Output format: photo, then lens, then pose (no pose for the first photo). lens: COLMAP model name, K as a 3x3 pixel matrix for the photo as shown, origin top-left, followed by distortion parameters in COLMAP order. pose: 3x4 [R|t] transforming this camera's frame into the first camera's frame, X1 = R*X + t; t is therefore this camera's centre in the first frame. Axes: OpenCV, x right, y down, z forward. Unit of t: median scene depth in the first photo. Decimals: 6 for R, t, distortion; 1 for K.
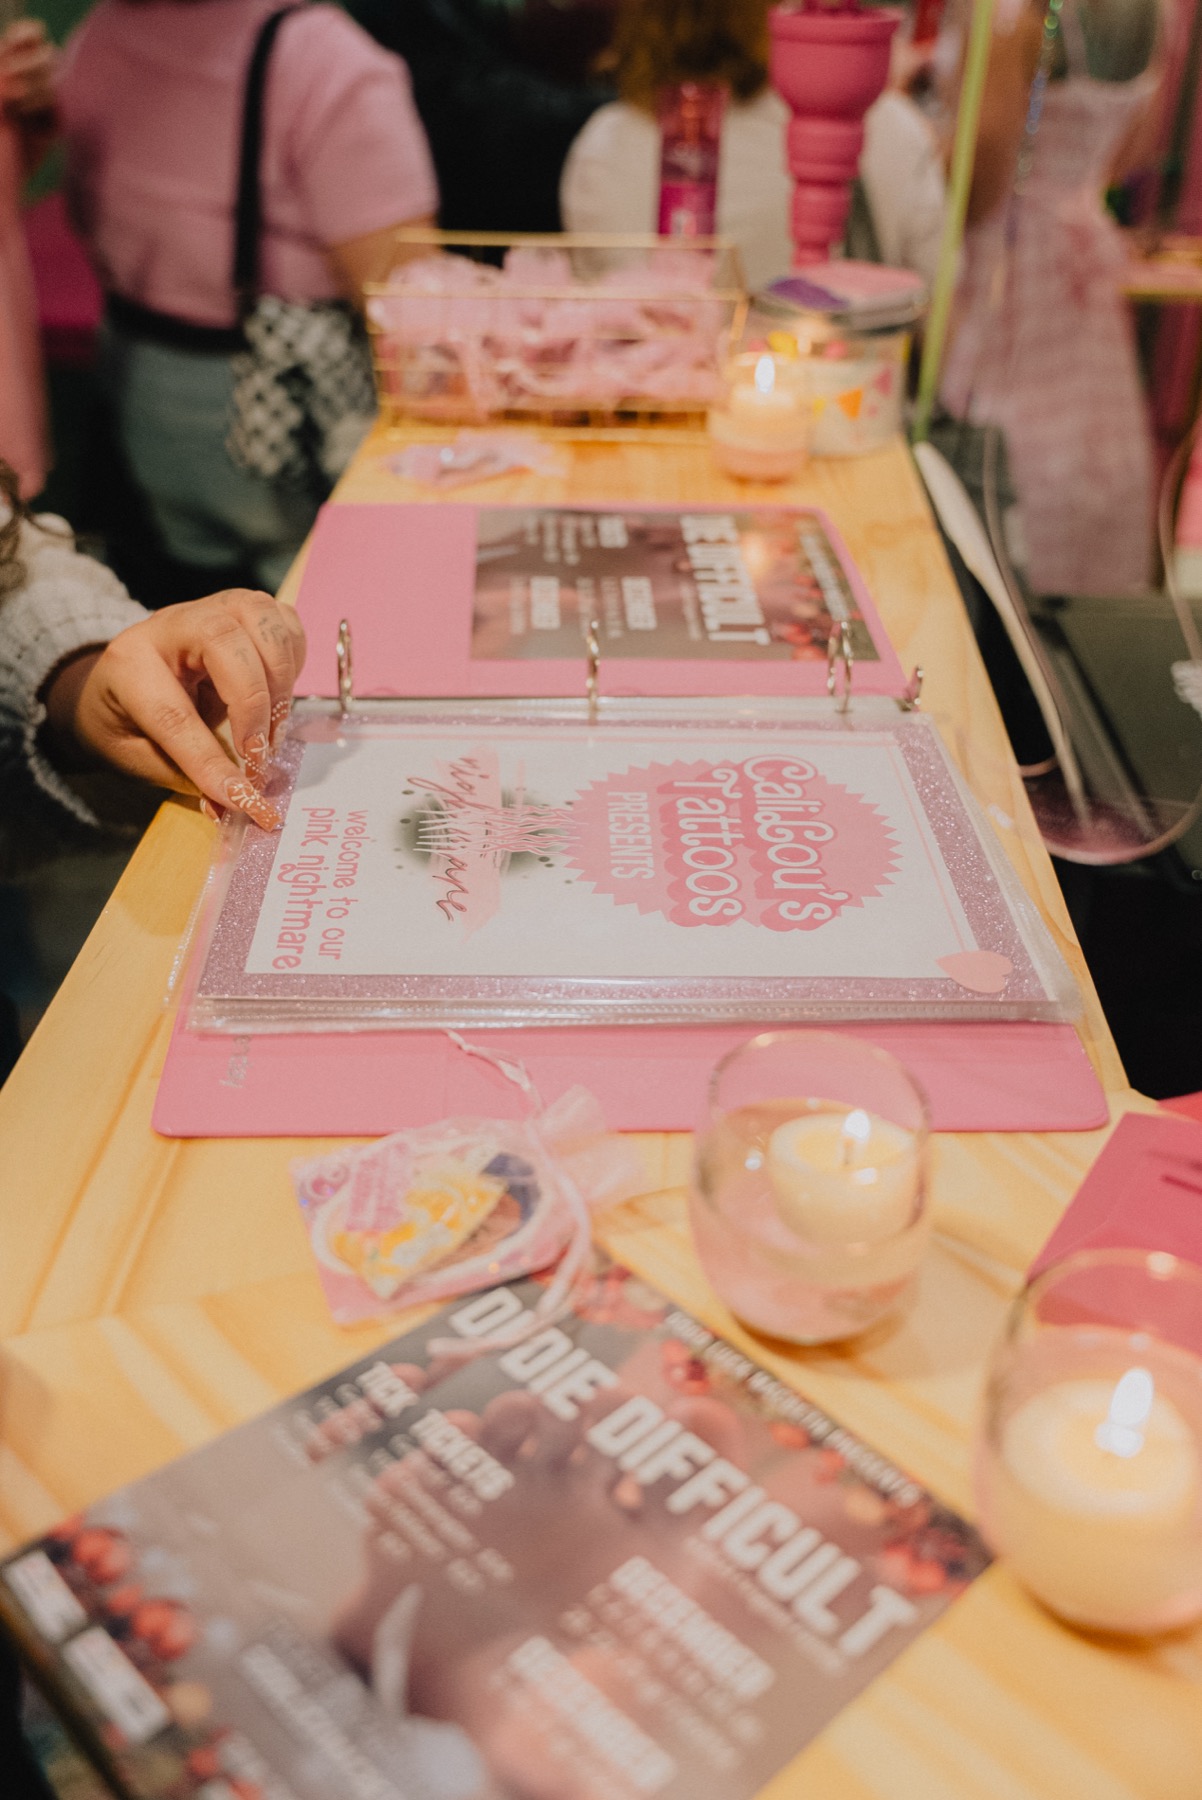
lens RADIAL K [[1611.1, 0, 601.0], [0, 1611.1, 900.0], [0, 0, 1]] dist [-0.351527, 0.557188]
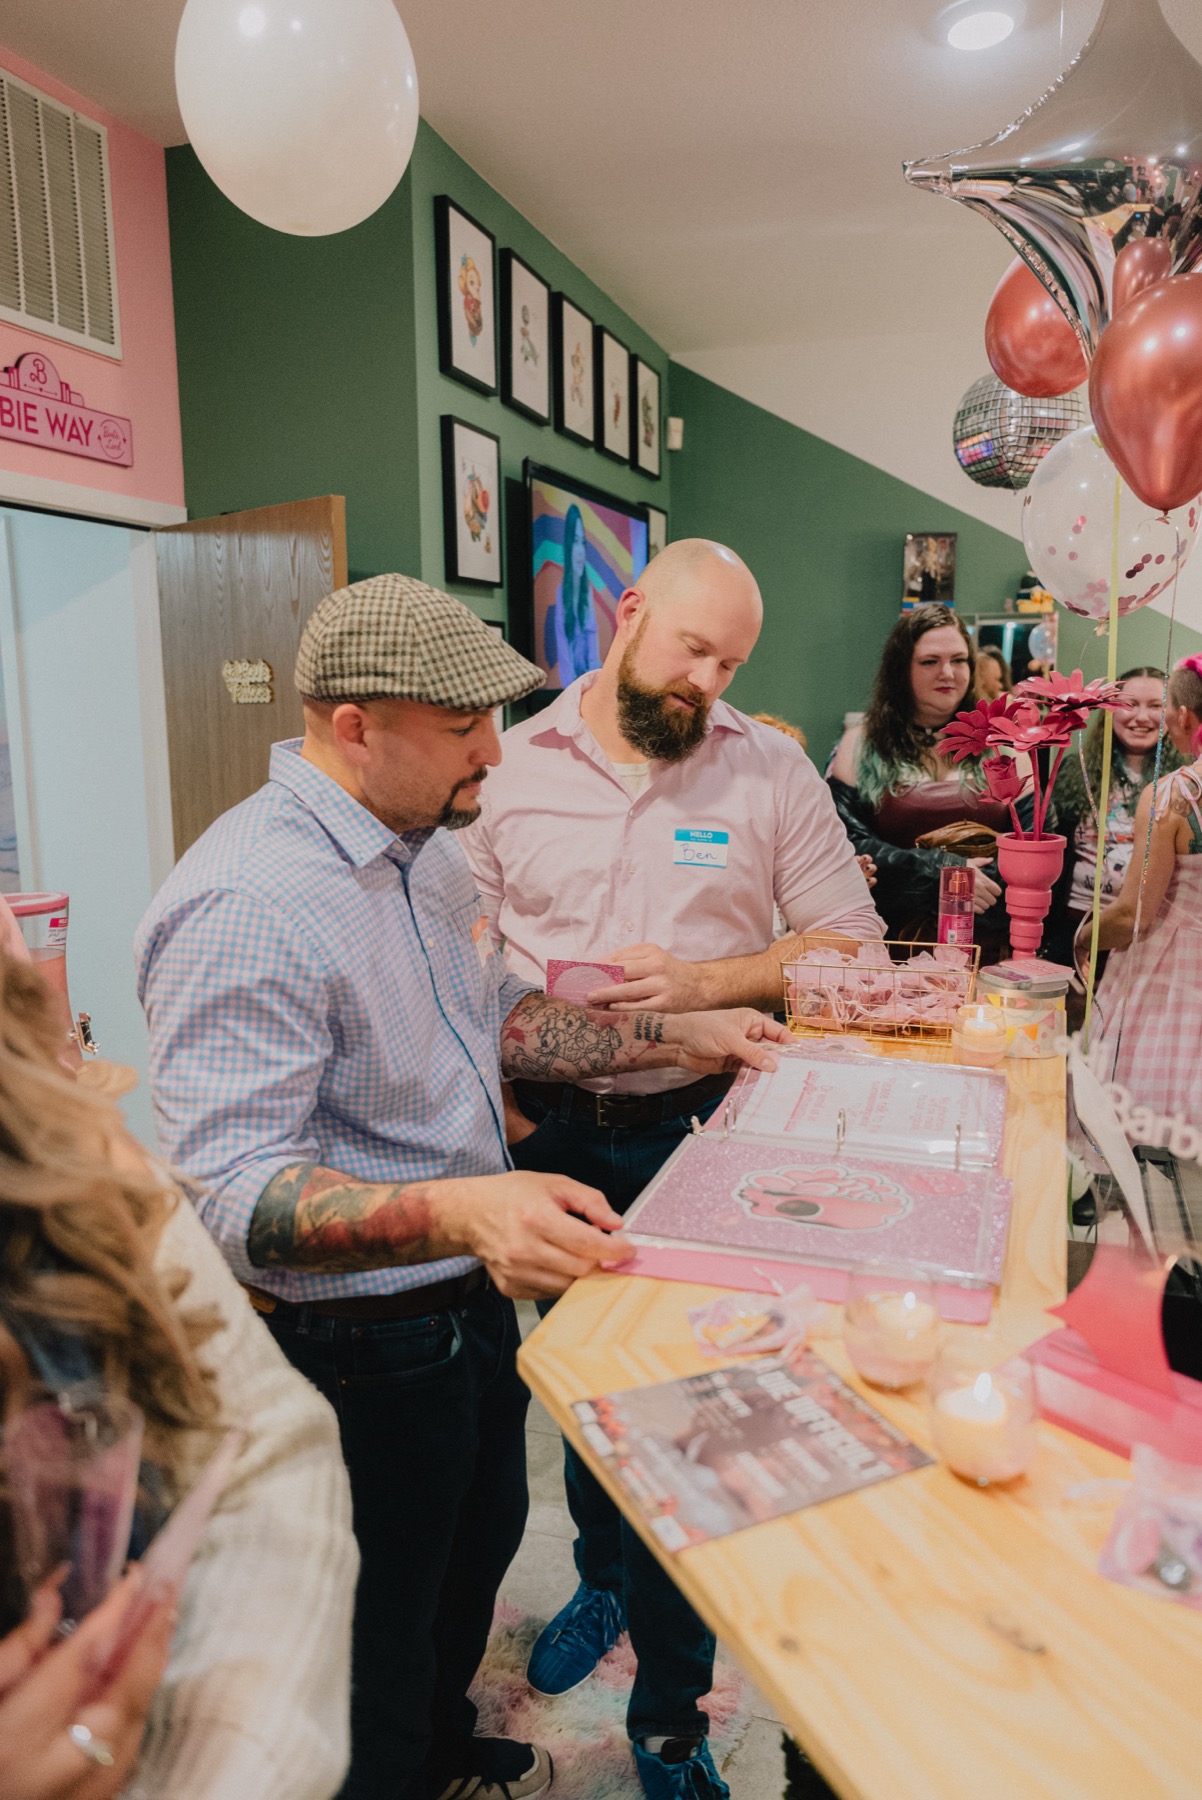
lens RADIAL K [[1283.0, 0, 601.0], [0, 1283.0, 900.0], [0, 0, 1]] dist [-0.000200, -0.000096]
pose [[0.942930, 0.032452, -0.331407, 0.366718], [-0.157847, 0.919879, -0.359035, 0.370820], [0.293203, 0.390857, 0.872504, -1.211764]]
